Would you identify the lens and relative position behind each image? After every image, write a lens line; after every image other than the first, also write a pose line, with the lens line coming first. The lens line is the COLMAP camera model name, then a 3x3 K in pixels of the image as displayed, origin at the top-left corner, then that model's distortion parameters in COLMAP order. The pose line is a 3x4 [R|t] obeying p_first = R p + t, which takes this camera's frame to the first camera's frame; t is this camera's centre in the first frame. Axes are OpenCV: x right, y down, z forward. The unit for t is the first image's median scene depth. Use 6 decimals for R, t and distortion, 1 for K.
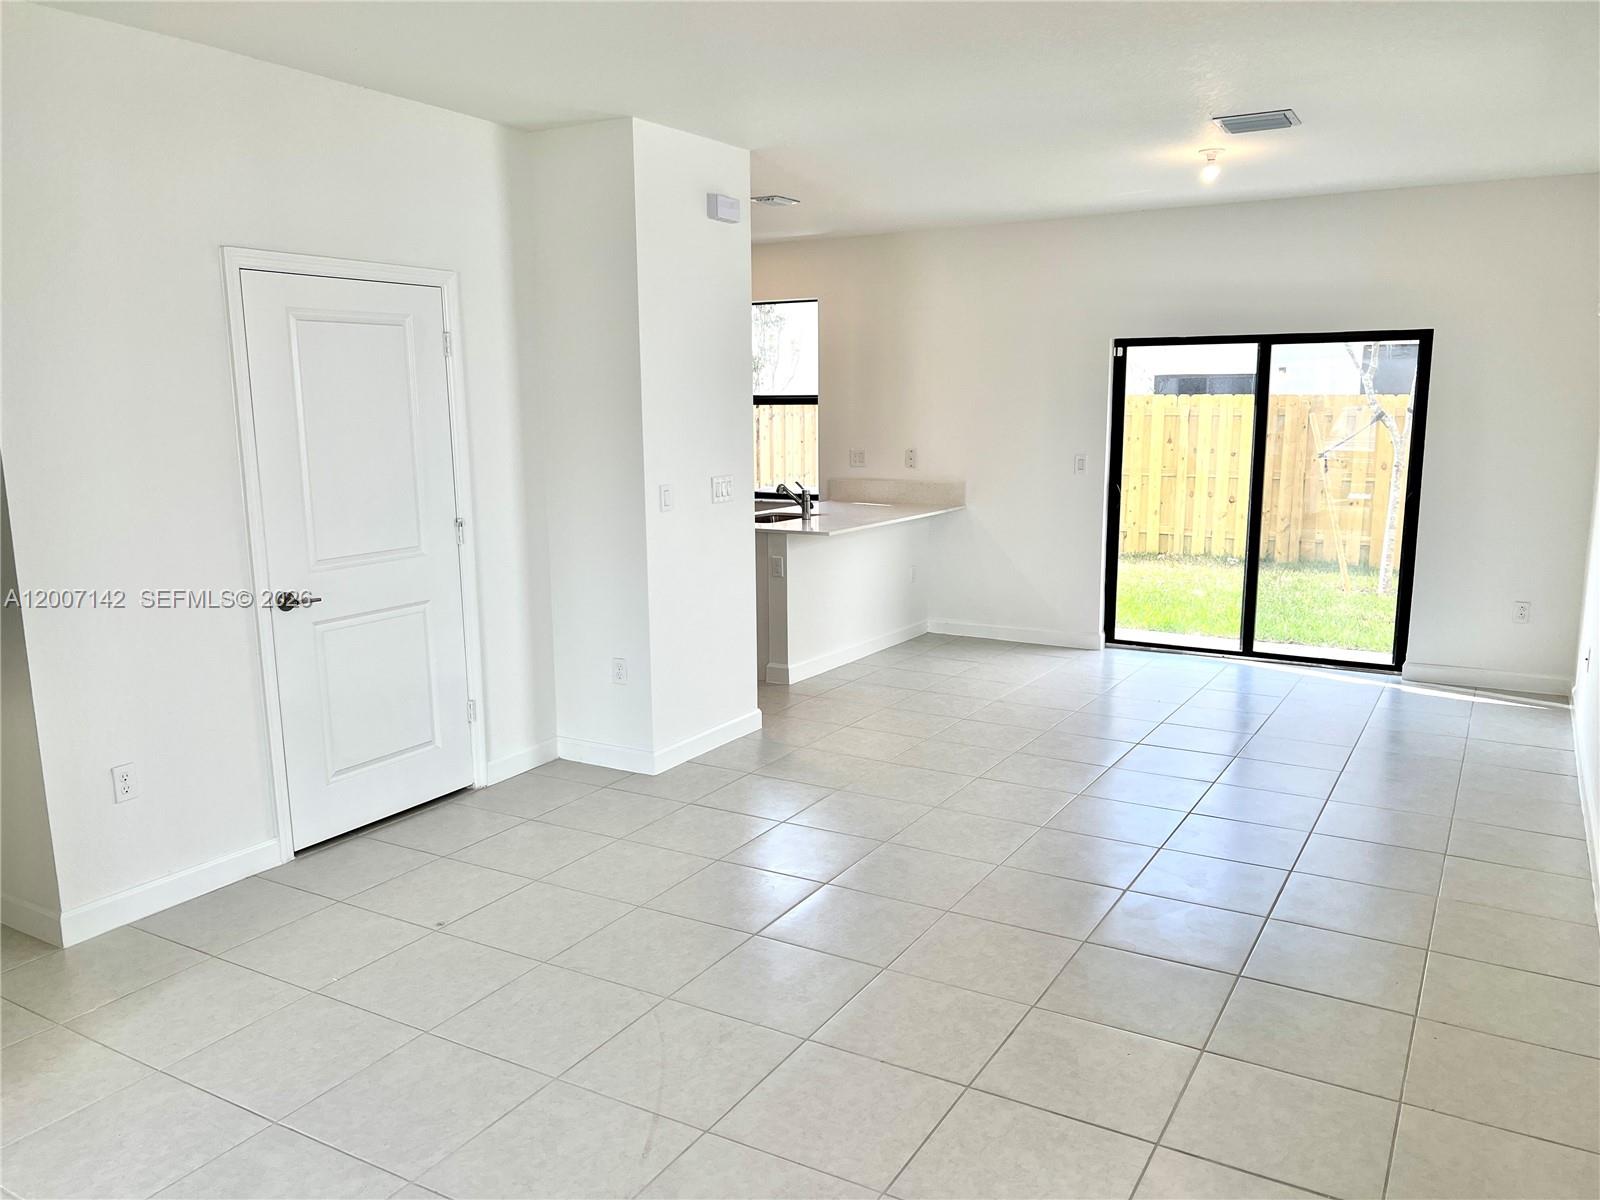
lens RADIAL K [[1217.3, 0, 802.0], [0, 1217.3, 620.1], [0, 0, 1]] dist [0.076140, -0.087046]
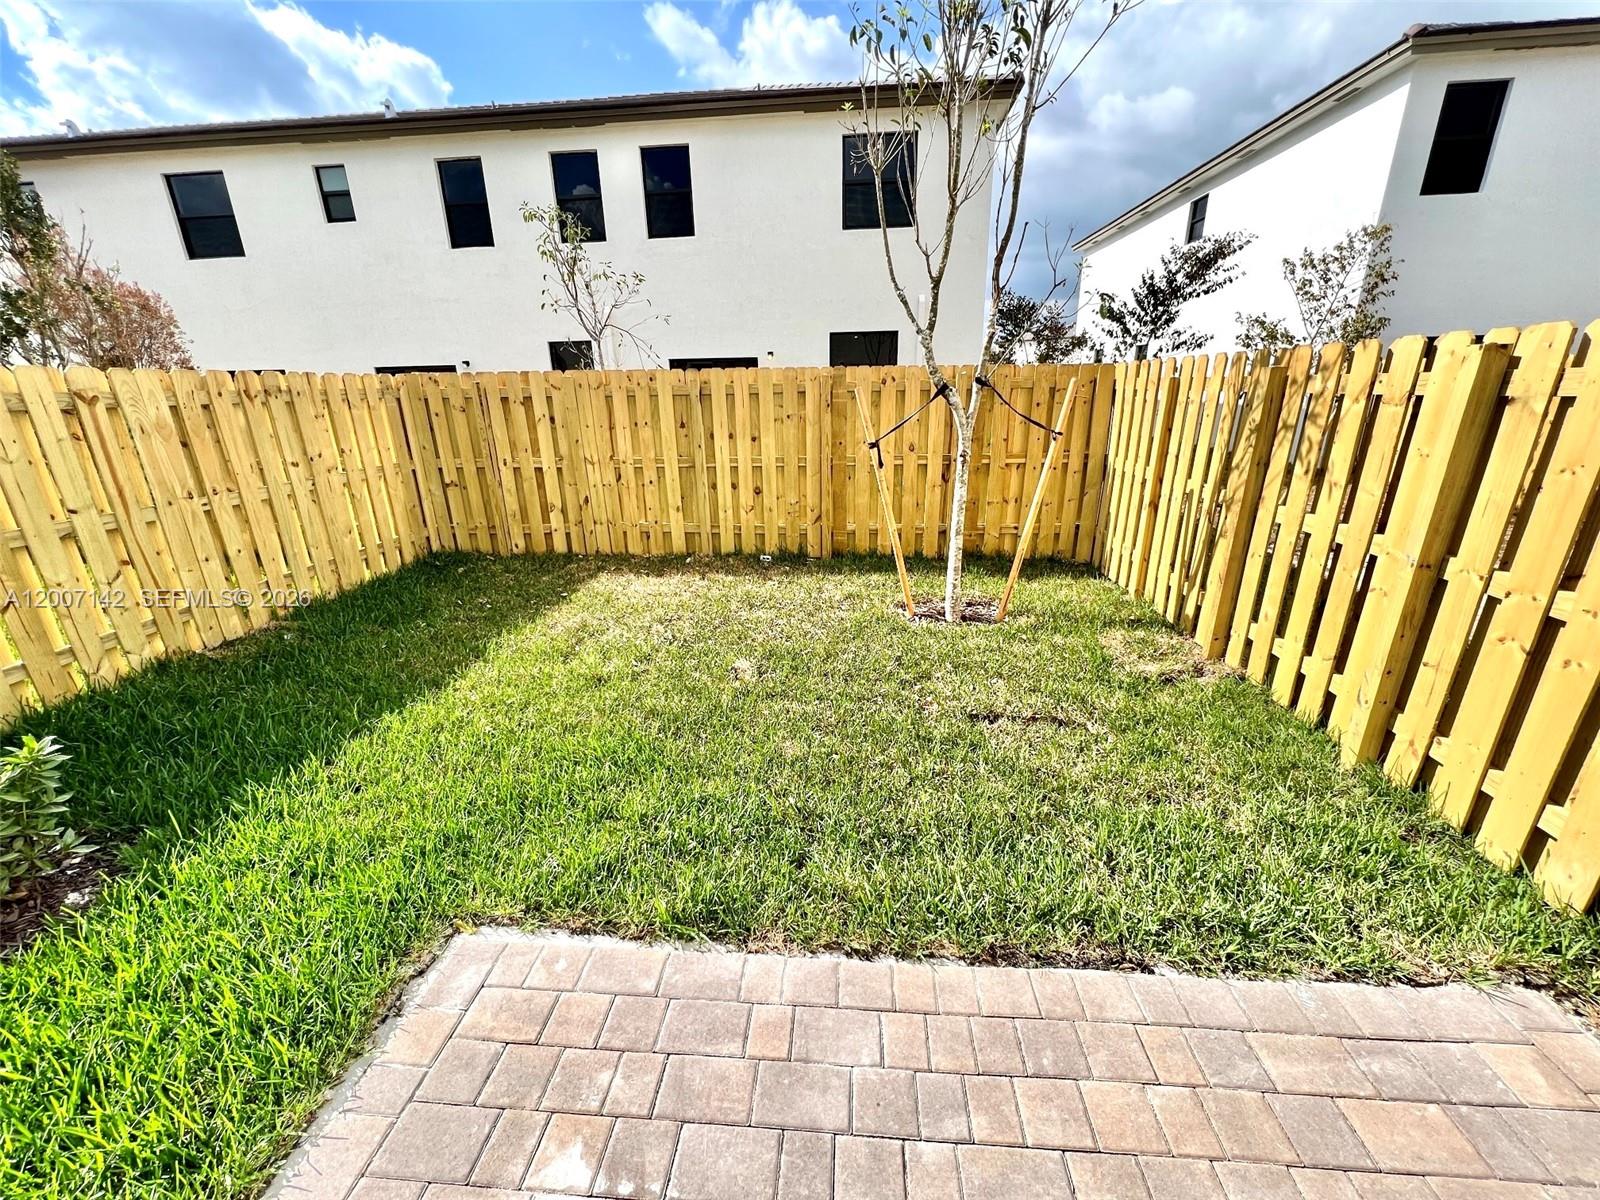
lens RADIAL K [[638.8, 0, 807.9], [0, 638.8, 604.0], [0, 0, 1]] dist [0.000193, -0.000190]
pose [[0.894923, -0.158935, 0.416957, 0.306522], [0.095700, 0.981037, 0.168548, -0.160630], [-0.435838, -0.110934, 0.893162, 0.976362]]
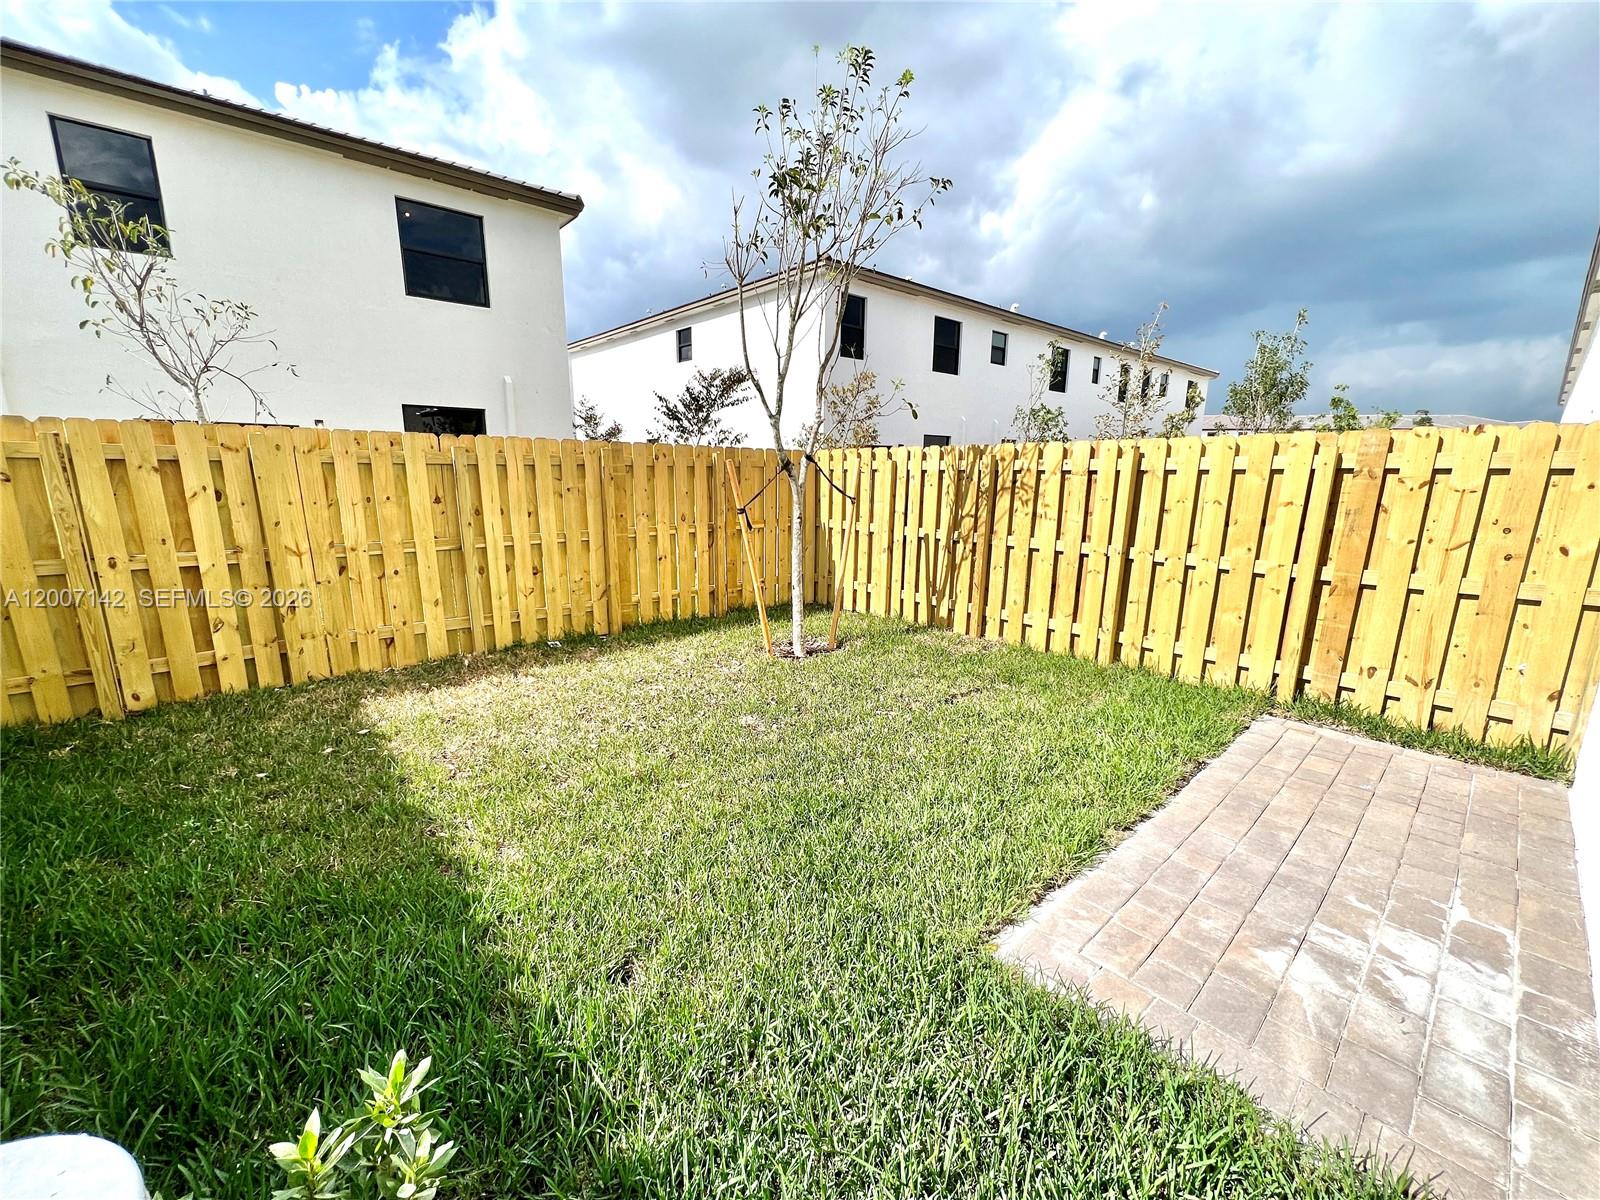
lens RADIAL K [[639.8, 0, 801.4], [0, 639.8, 603.2], [0, 0, 1]] dist [-0.001380, -0.000147]
pose [[0.297571, -0.190697, 0.935461, 0.014231], [0.162711, 0.975642, 0.147129, -0.193419], [-0.940732, 0.108428, 0.321351, 1.235588]]
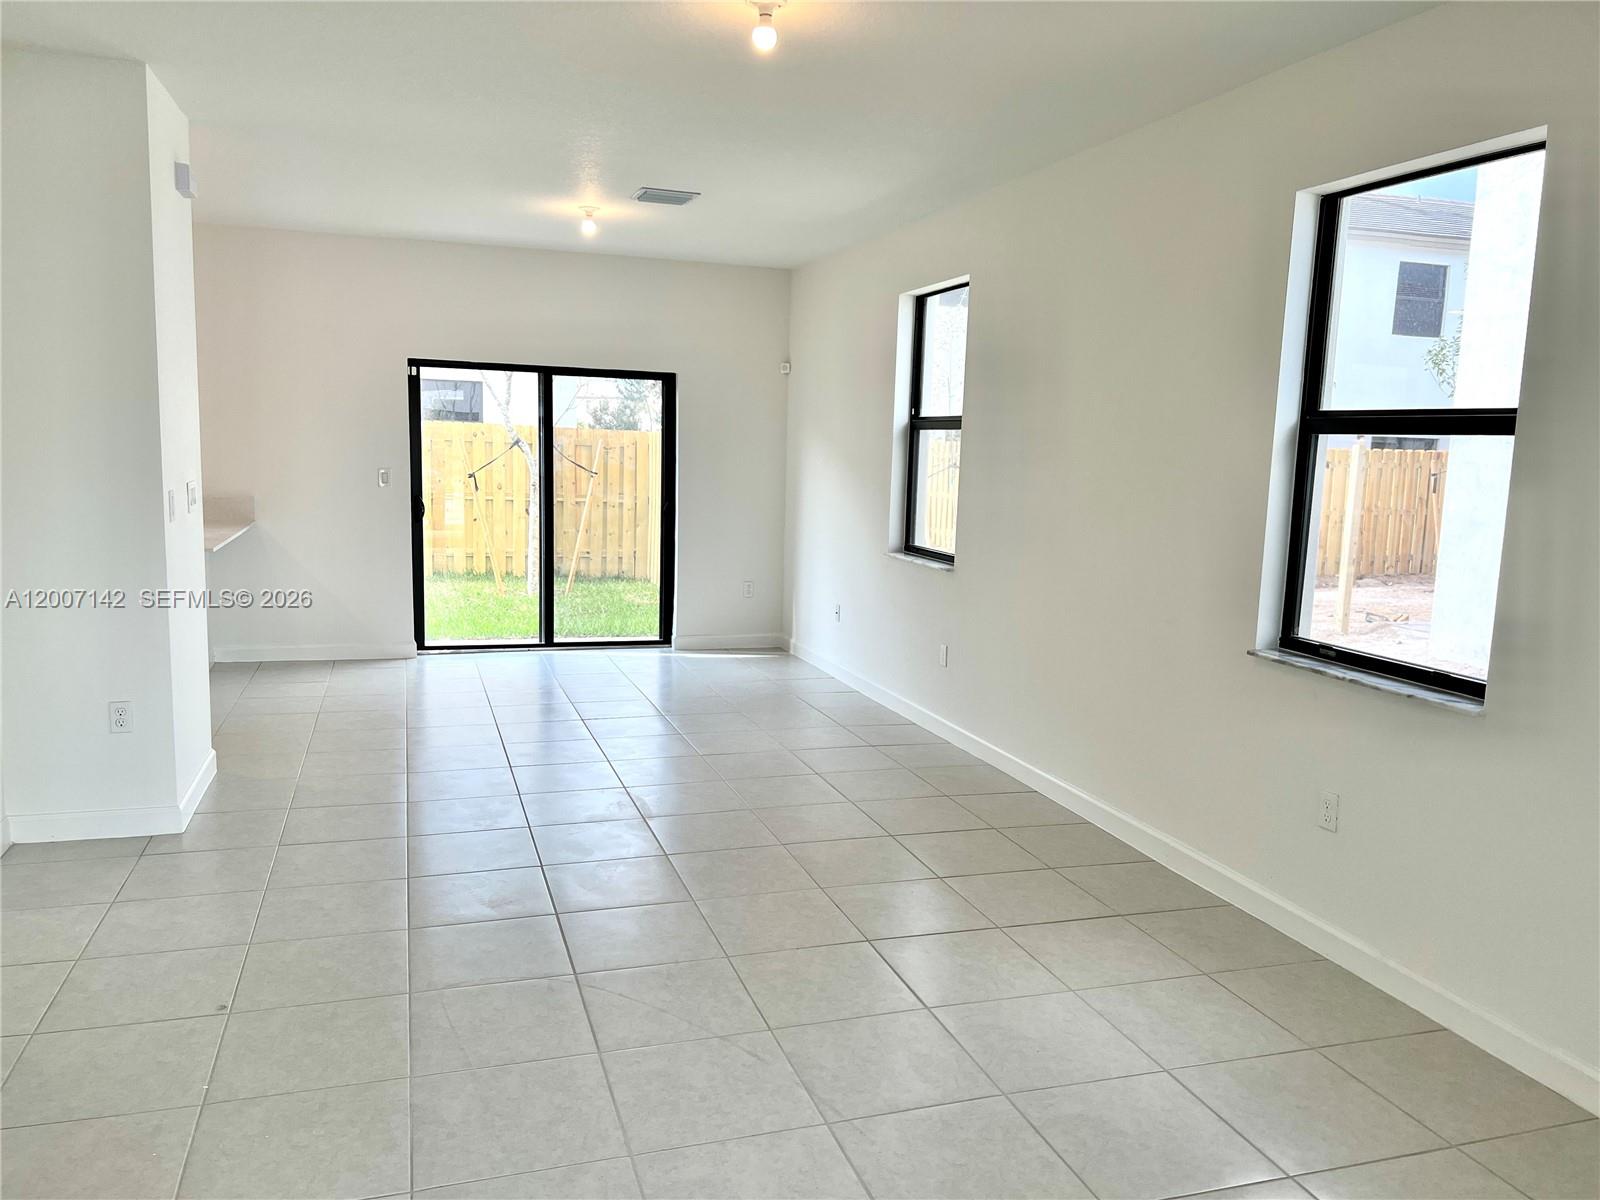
lens RADIAL K [[1217.3, 0, 802.0], [0, 1217.3, 620.1], [0, 0, 1]] dist [0.076140, -0.087046]
pose [[0.661950, -0.084266, 0.744796, -0.323569], [0.102075, 0.994538, 0.021801, 0.003916], [-0.742565, 0.061594, 0.666936, 0.068168]]
